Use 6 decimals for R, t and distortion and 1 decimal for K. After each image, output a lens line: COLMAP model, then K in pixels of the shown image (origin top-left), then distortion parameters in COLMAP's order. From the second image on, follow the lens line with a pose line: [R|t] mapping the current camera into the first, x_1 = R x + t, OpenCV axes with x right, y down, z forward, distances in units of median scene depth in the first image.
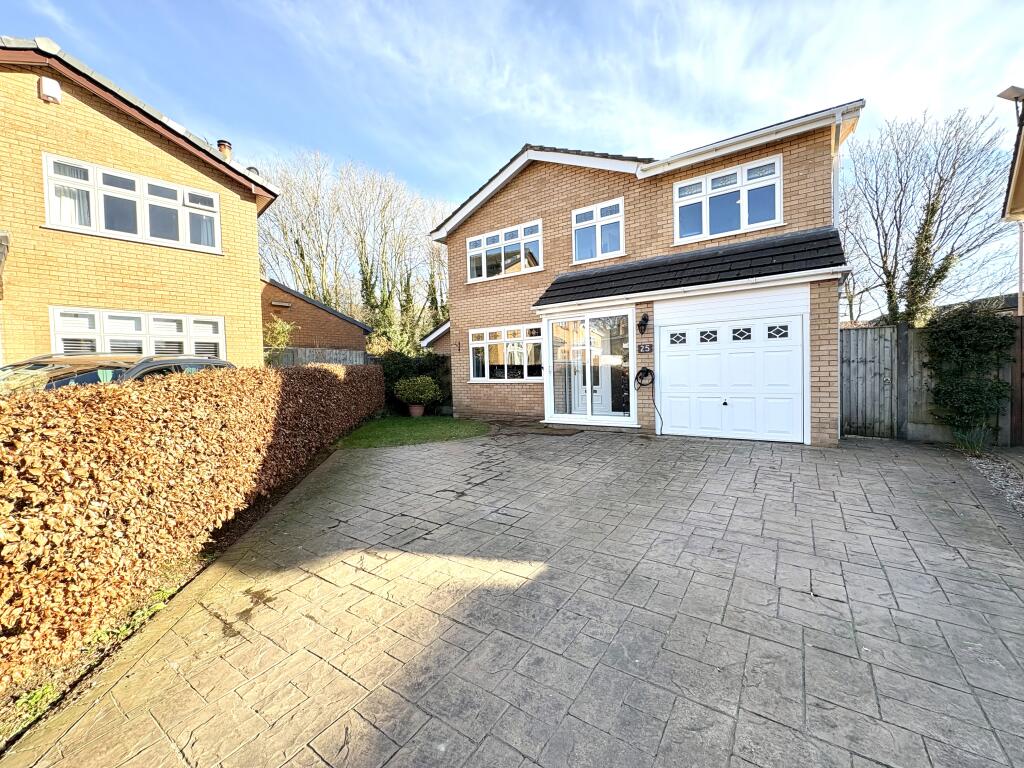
lens RADIAL K [[407.2, 0, 512.5], [0, 407.2, 381.8], [0, 0, 1]] dist [-0.001416, -0.000129]
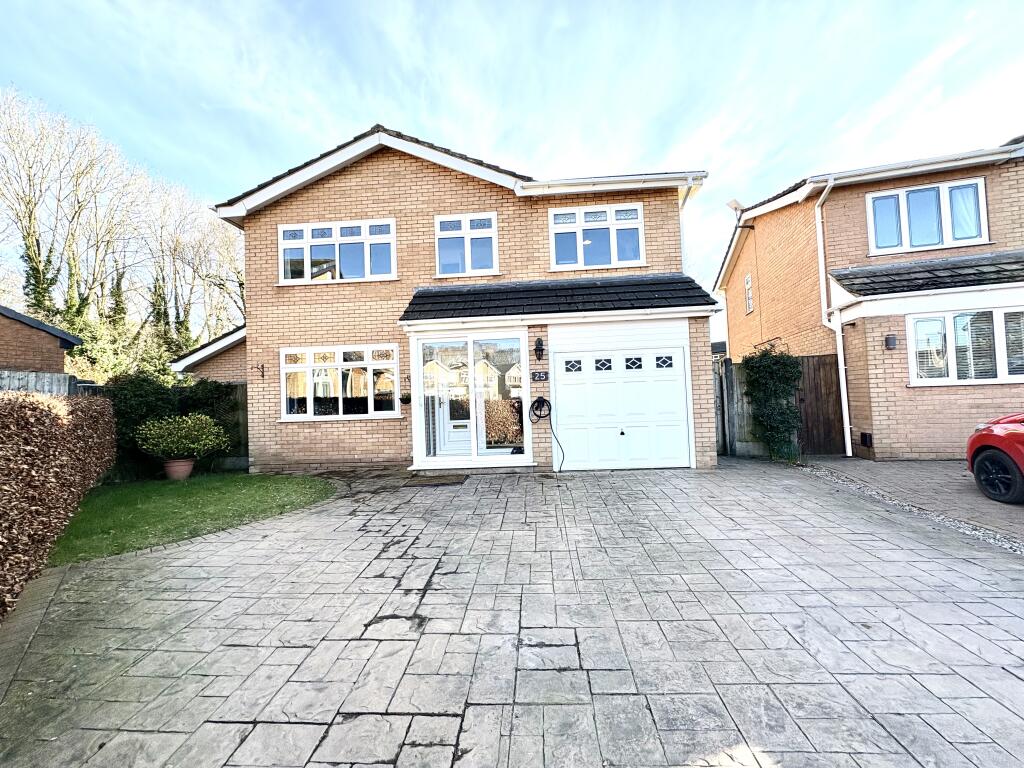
lens RADIAL K [[407.6, 0, 513.0], [0, 407.6, 382.8], [0, 0, 1]] dist [0.000301, 0.000210]
pose [[0.855201, 0.012217, 0.518153, -0.178060], [0.029003, 0.997028, -0.071376, -0.004267], [-0.517485, 0.076069, 0.852305, 0.243917]]
